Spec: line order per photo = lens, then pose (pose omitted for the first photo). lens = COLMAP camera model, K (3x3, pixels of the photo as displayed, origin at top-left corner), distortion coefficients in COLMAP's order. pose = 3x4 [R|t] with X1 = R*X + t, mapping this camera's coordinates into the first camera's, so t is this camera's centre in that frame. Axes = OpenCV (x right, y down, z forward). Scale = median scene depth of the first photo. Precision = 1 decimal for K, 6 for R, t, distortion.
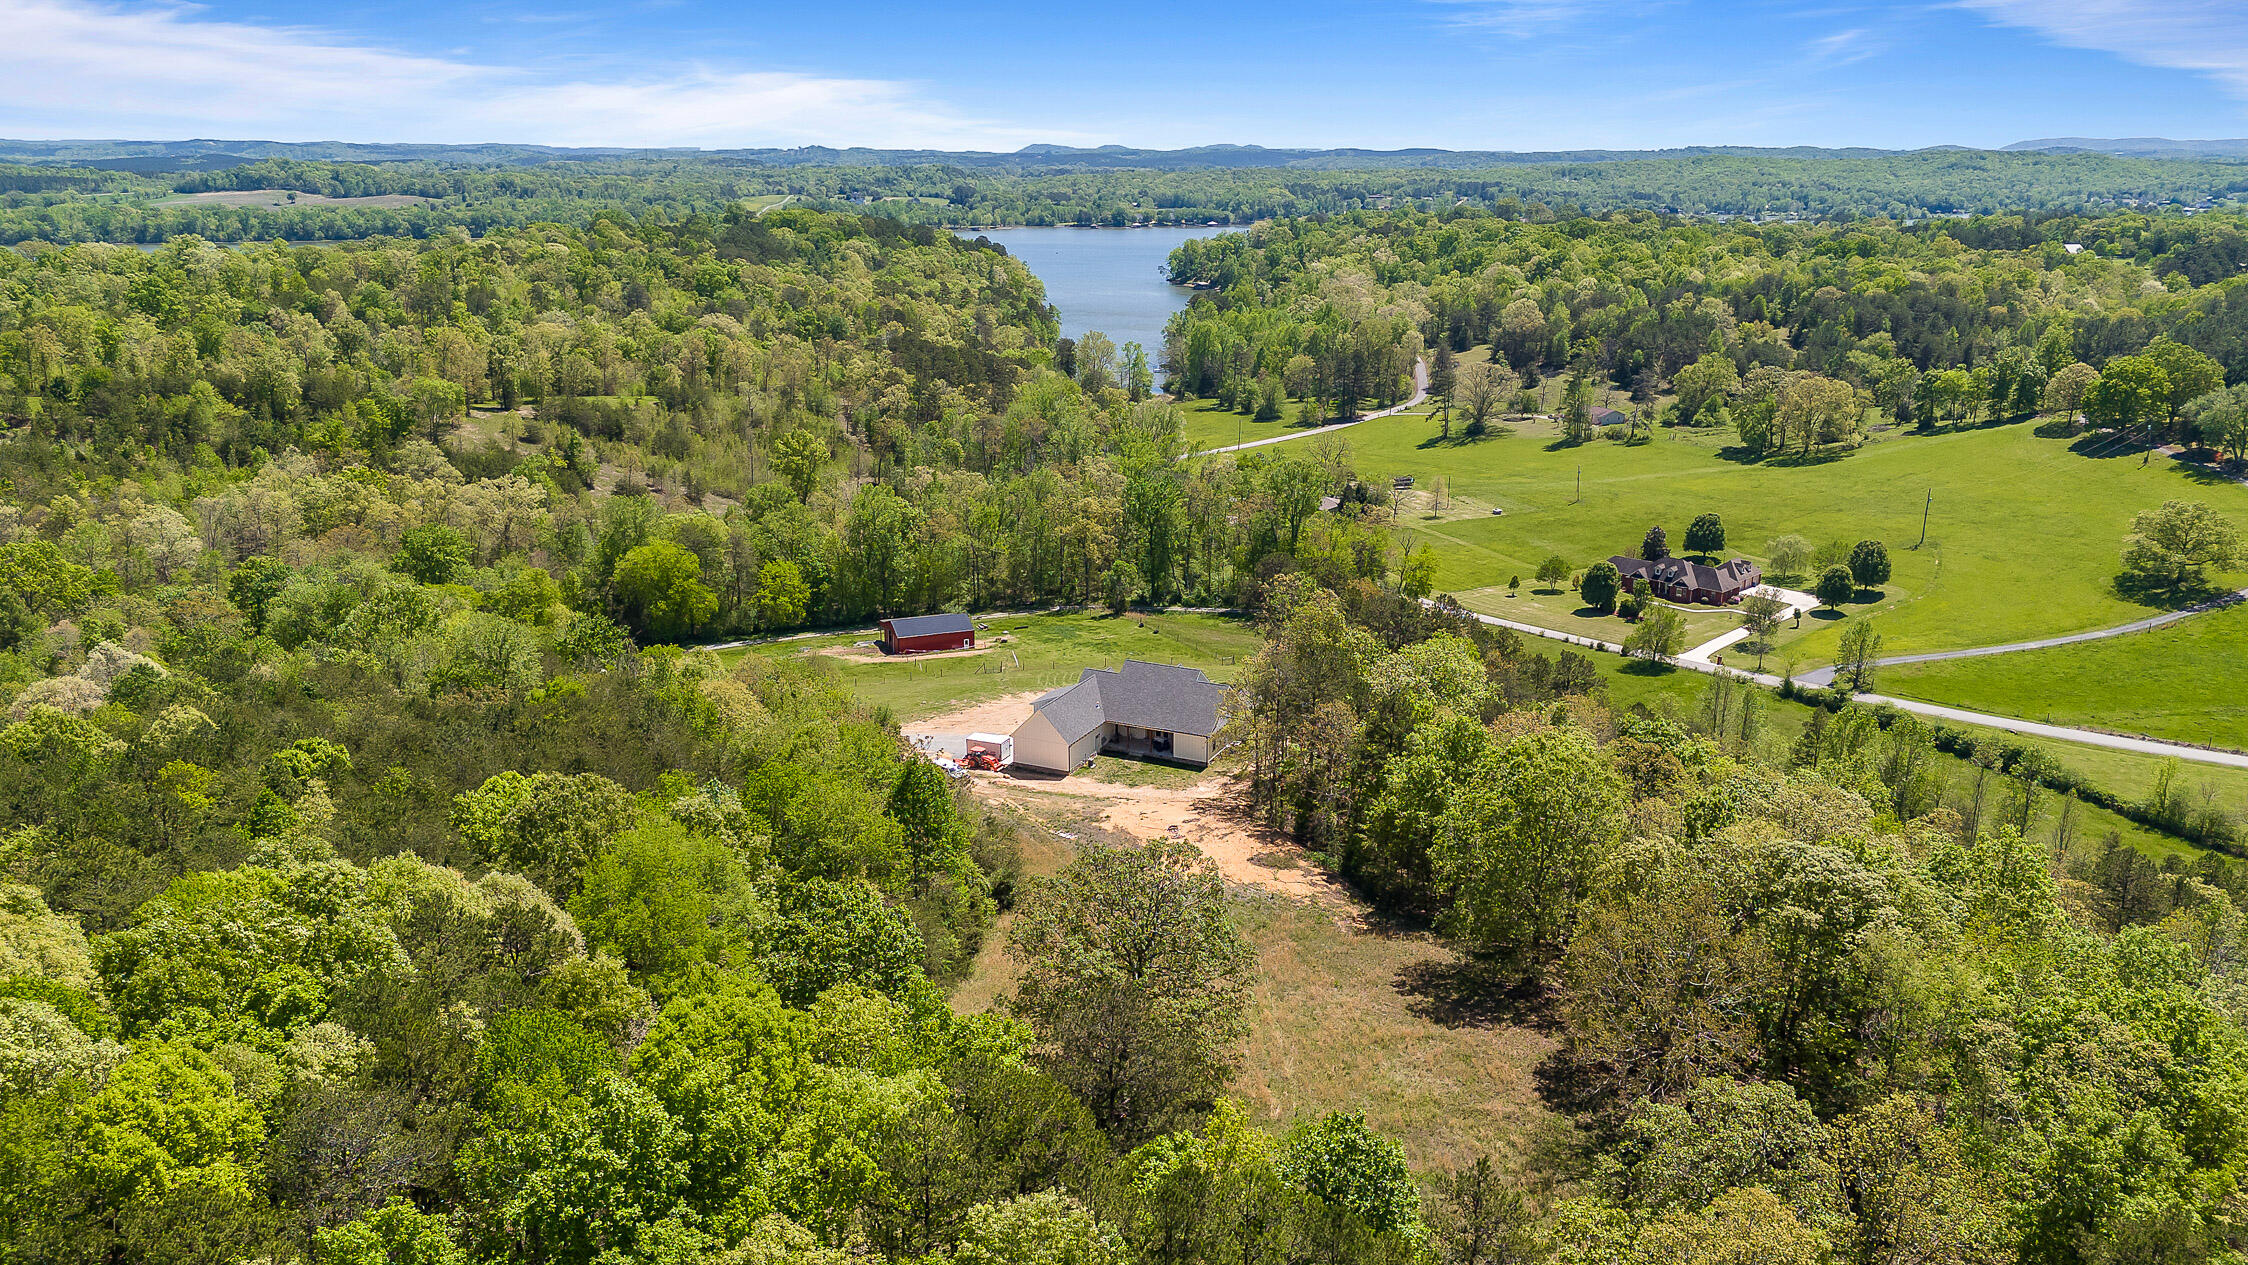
lens RADIAL K [[1642.2, 0, 1137.7], [0, 1642.2, 643.8], [0, 0, 1]] dist [0.064687, -0.062218]
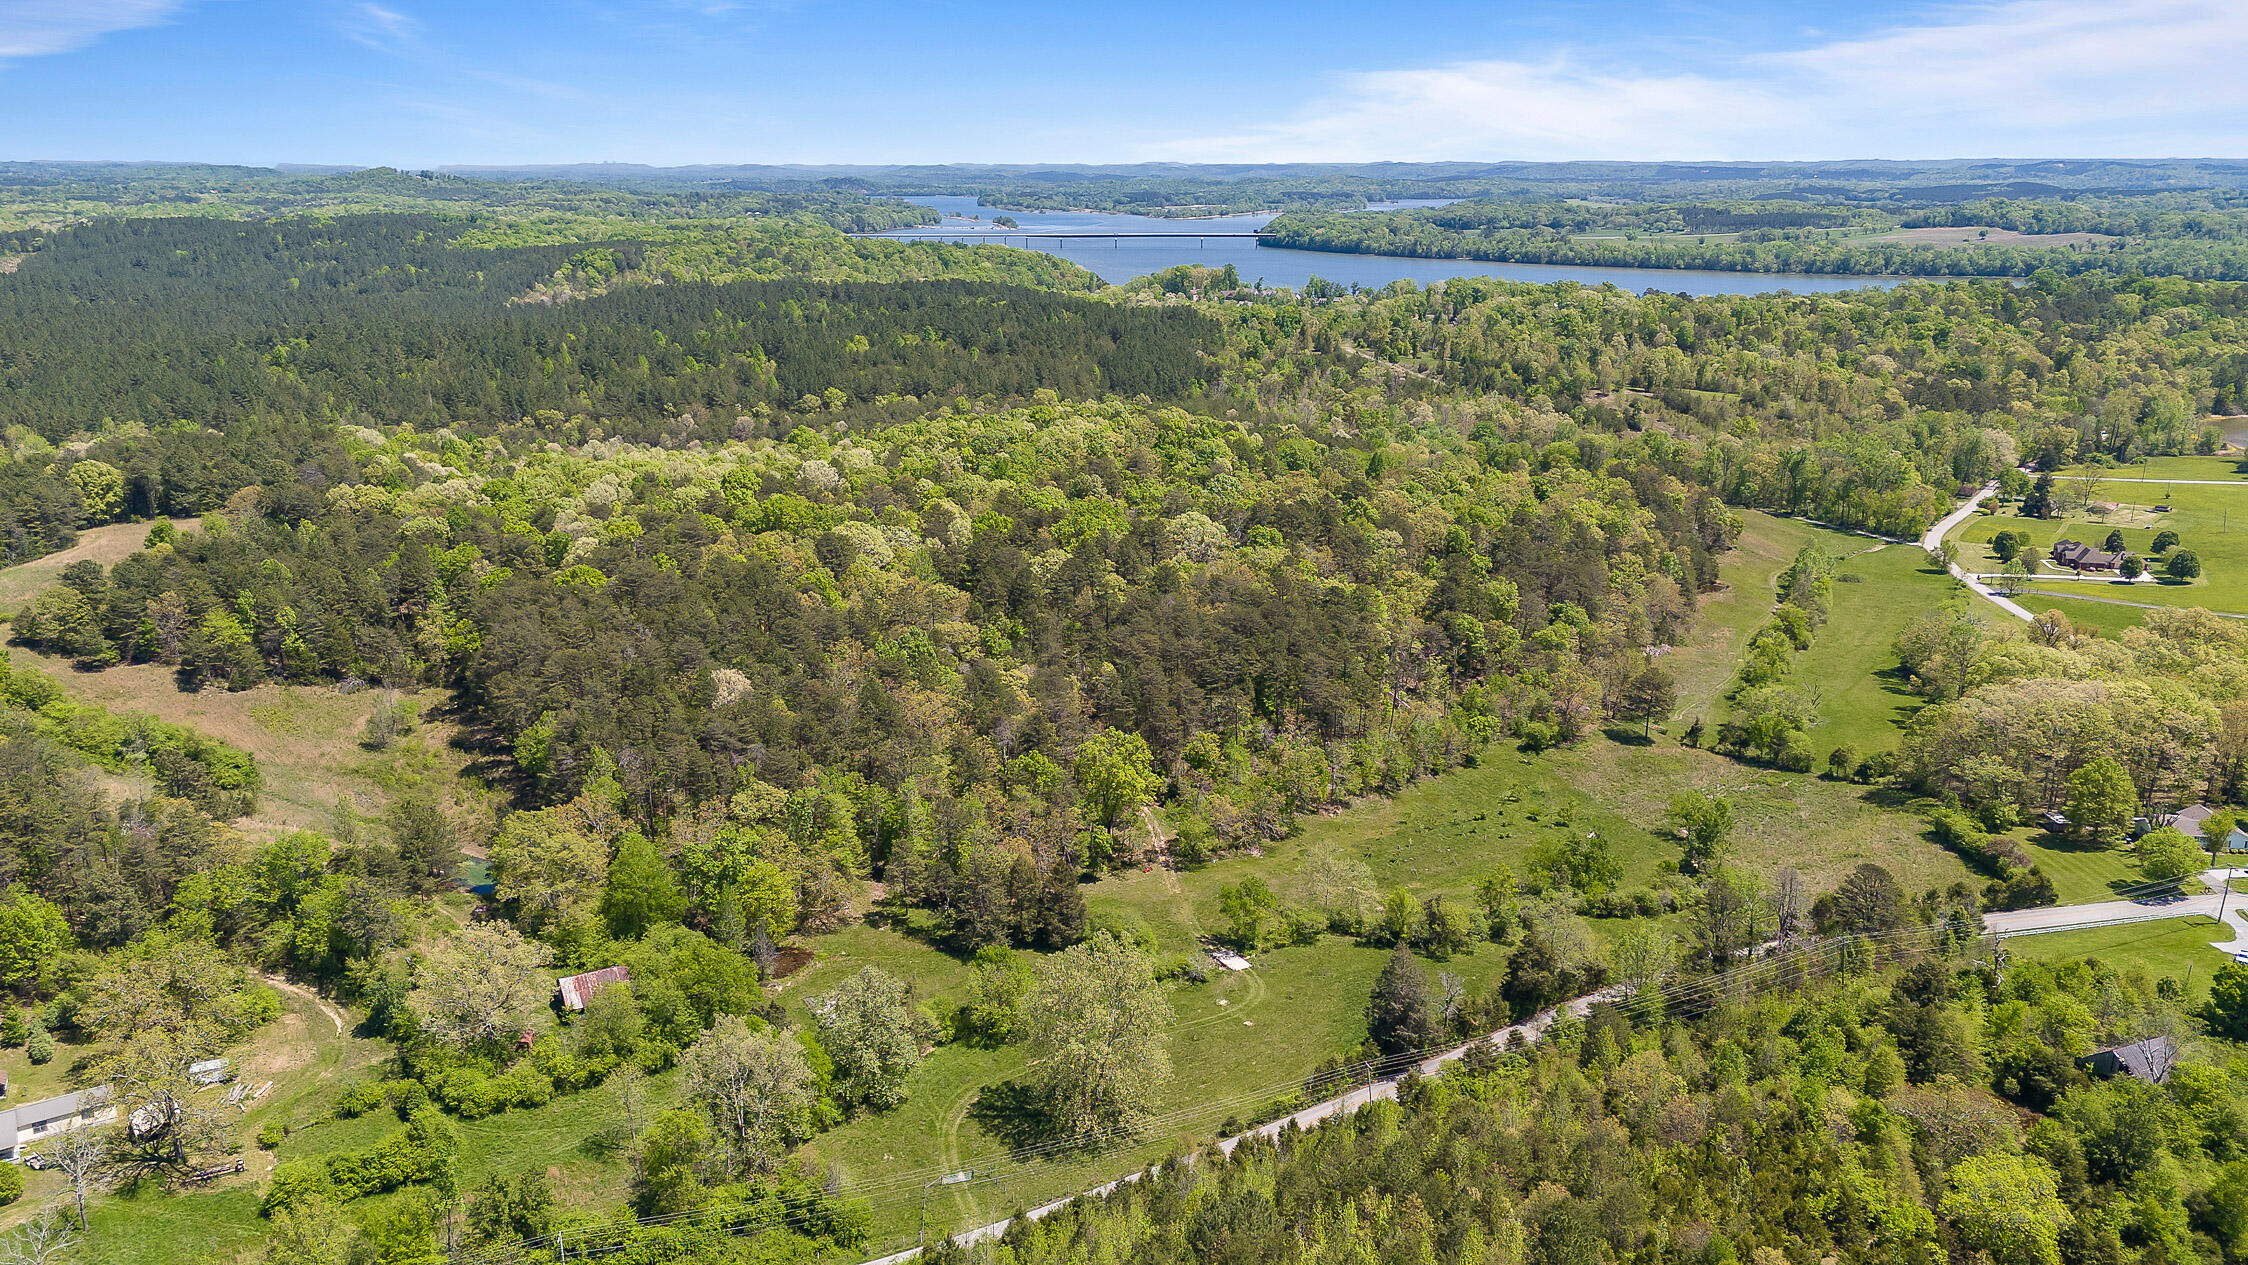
lens RADIAL K [[1642.2, 0, 1111.0], [0, 1642.2, 629.1], [0, 0, 1]] dist [0.064687, -0.062218]
pose [[0.528664, 0.223485, -0.818883, 0.723234], [-0.235825, 0.965409, 0.111227, 0.041895], [0.815415, 0.134311, 0.563080, -0.431833]]
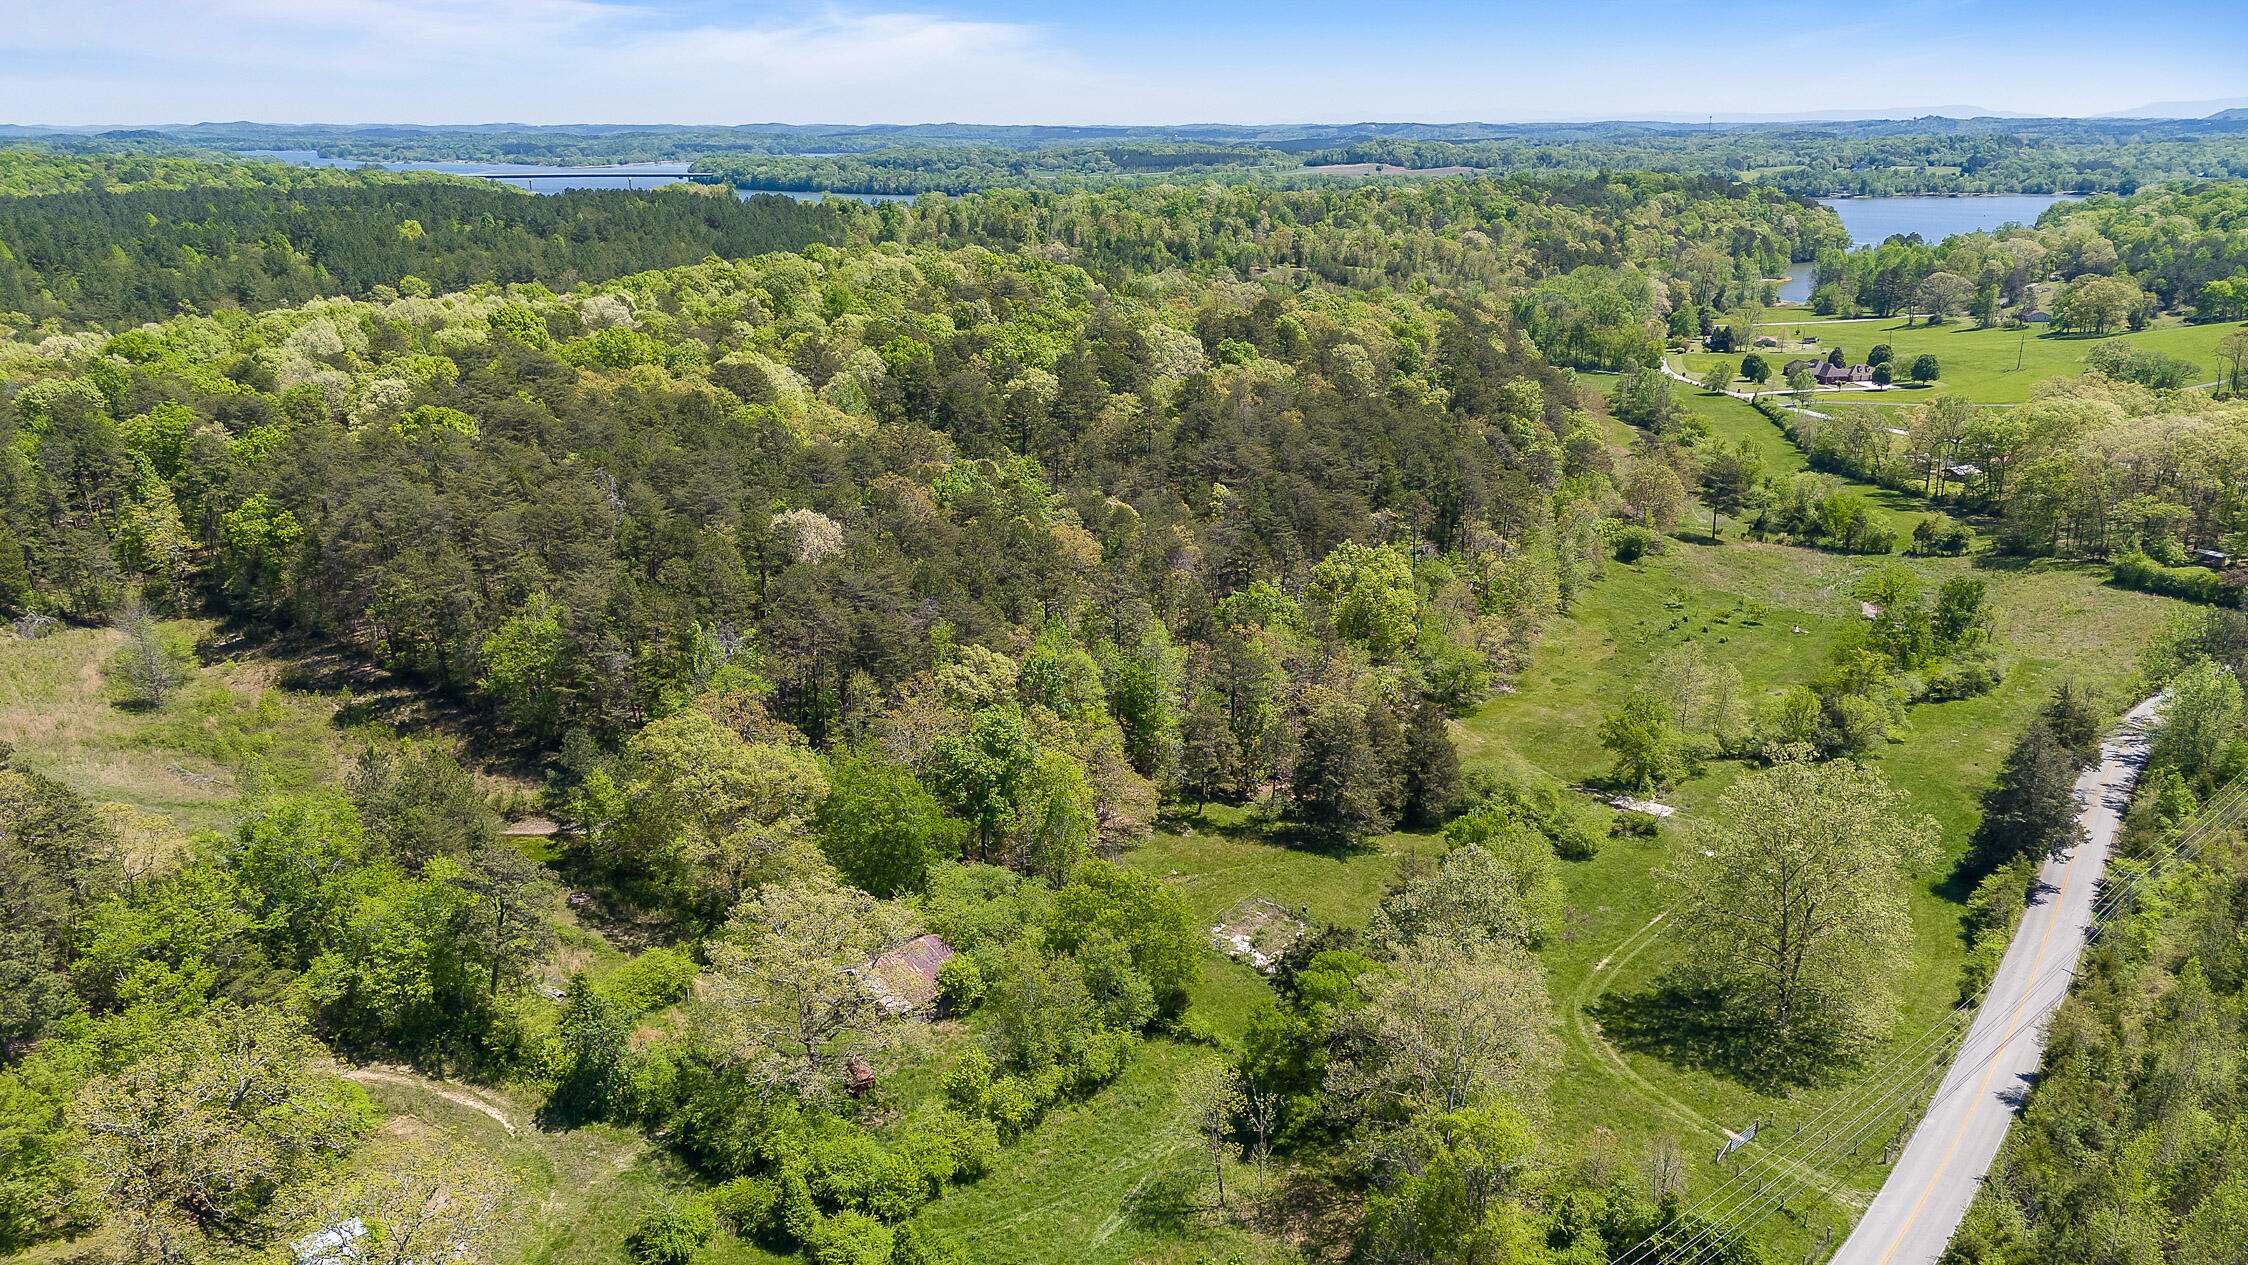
lens RADIAL K [[1642.2, 0, 1122.1], [0, 1642.2, 628.4], [0, 0, 1]] dist [0.064687, -0.062218]
pose [[0.800956, 0.167008, -0.574960, 0.466687], [-0.164231, 0.984759, 0.057257, 0.145886], [0.575759, 0.048566, 0.816176, -0.486253]]
